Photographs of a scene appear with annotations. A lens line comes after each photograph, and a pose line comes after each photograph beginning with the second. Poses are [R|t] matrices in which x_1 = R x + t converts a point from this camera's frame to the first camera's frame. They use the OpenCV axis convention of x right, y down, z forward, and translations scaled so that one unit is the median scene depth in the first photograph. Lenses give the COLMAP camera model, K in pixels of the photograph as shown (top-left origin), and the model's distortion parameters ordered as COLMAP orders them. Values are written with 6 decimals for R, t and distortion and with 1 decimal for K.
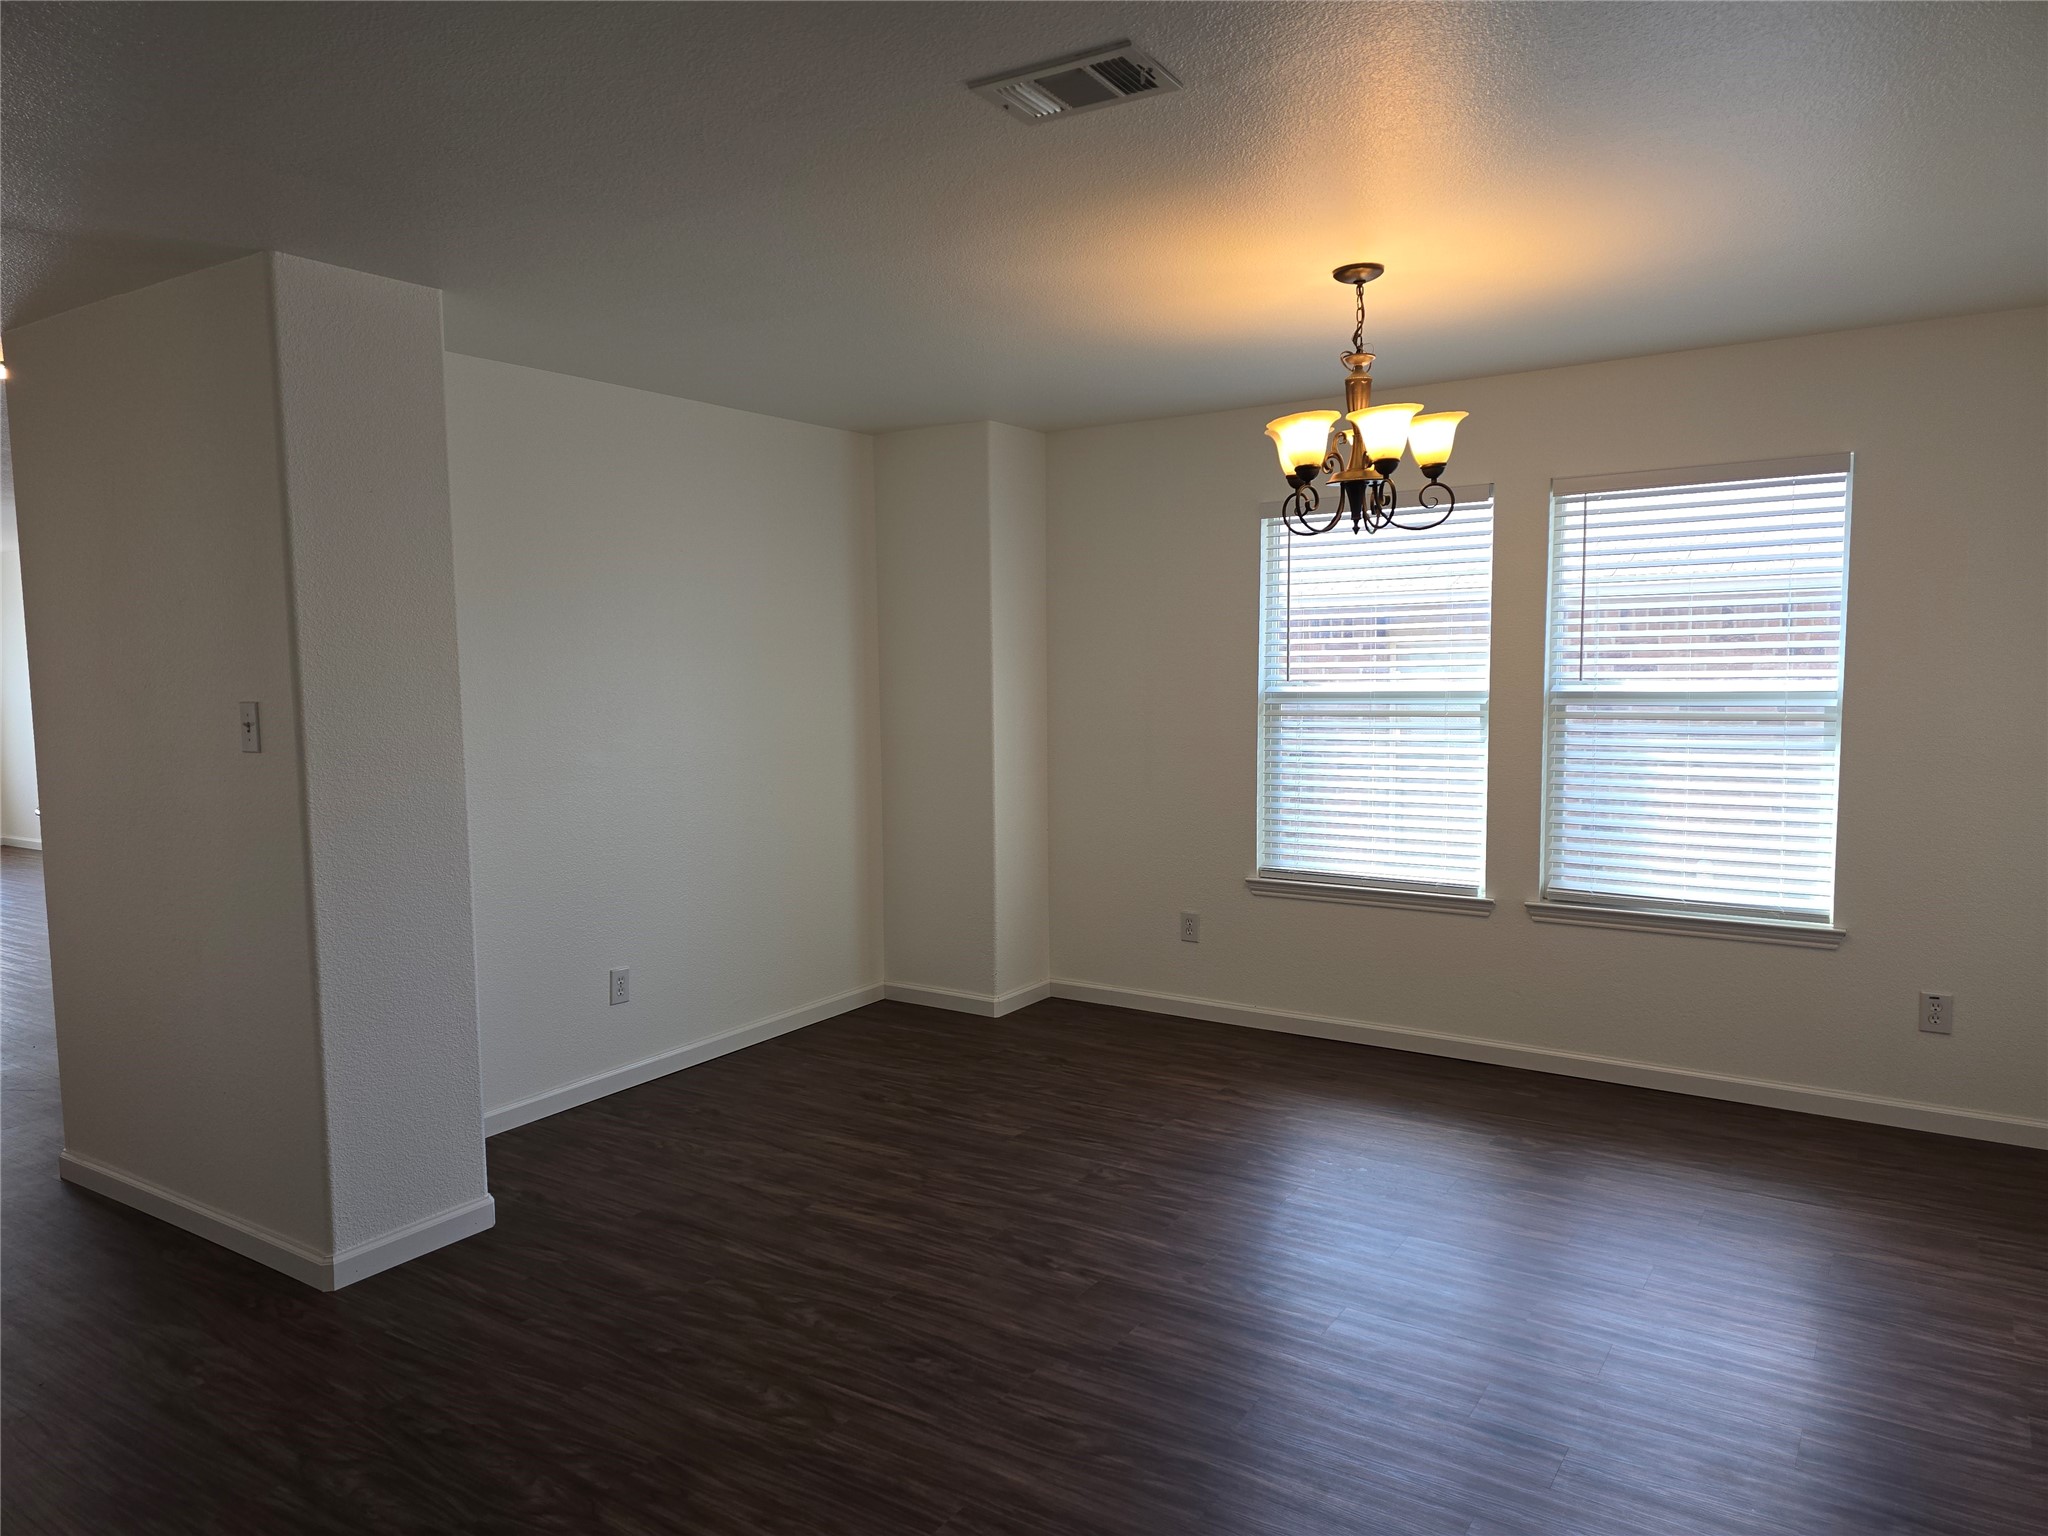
lens RADIAL K [[1365.4, 0, 1024.0], [0, 1365.4, 768.0], [0, 0, 1]] dist [0.095994, -0.110845]
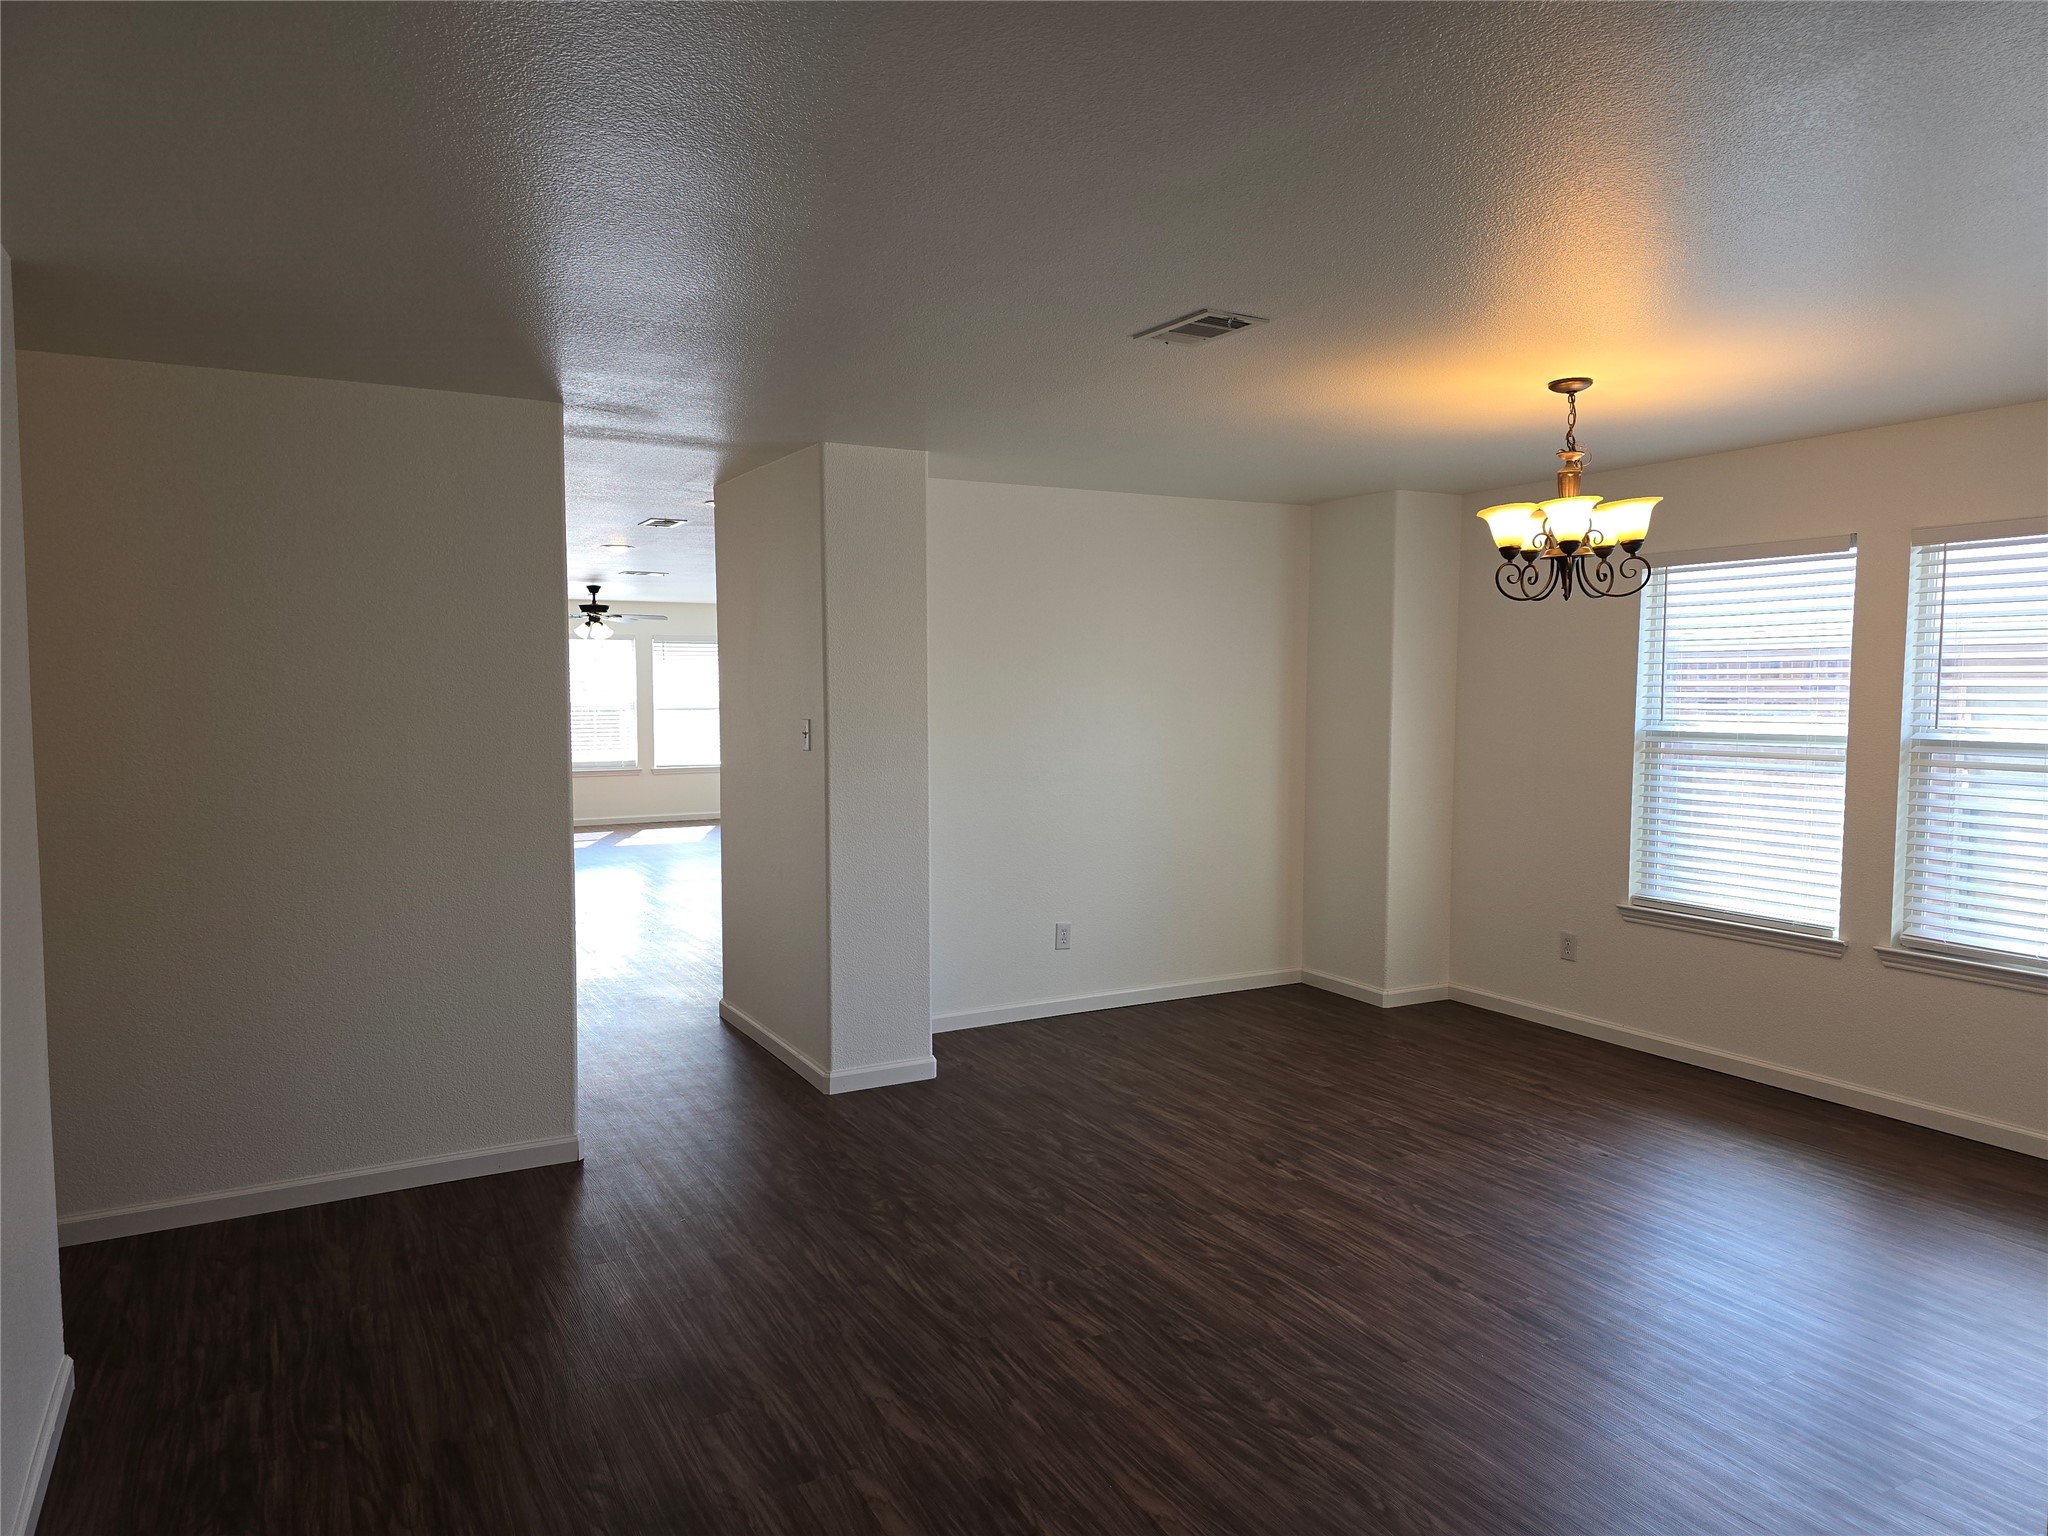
lens RADIAL K [[1384.2, 0, 1023.8], [0, 1384.2, 755.0], [0, 0, 1]] dist [0.081496, -0.074953]
pose [[0.882562, 0.037986, -0.468660, 0.300626], [-0.050197, 0.998647, -0.013586, 0.002850], [0.467510, 0.035515, 0.883274, -0.212312]]
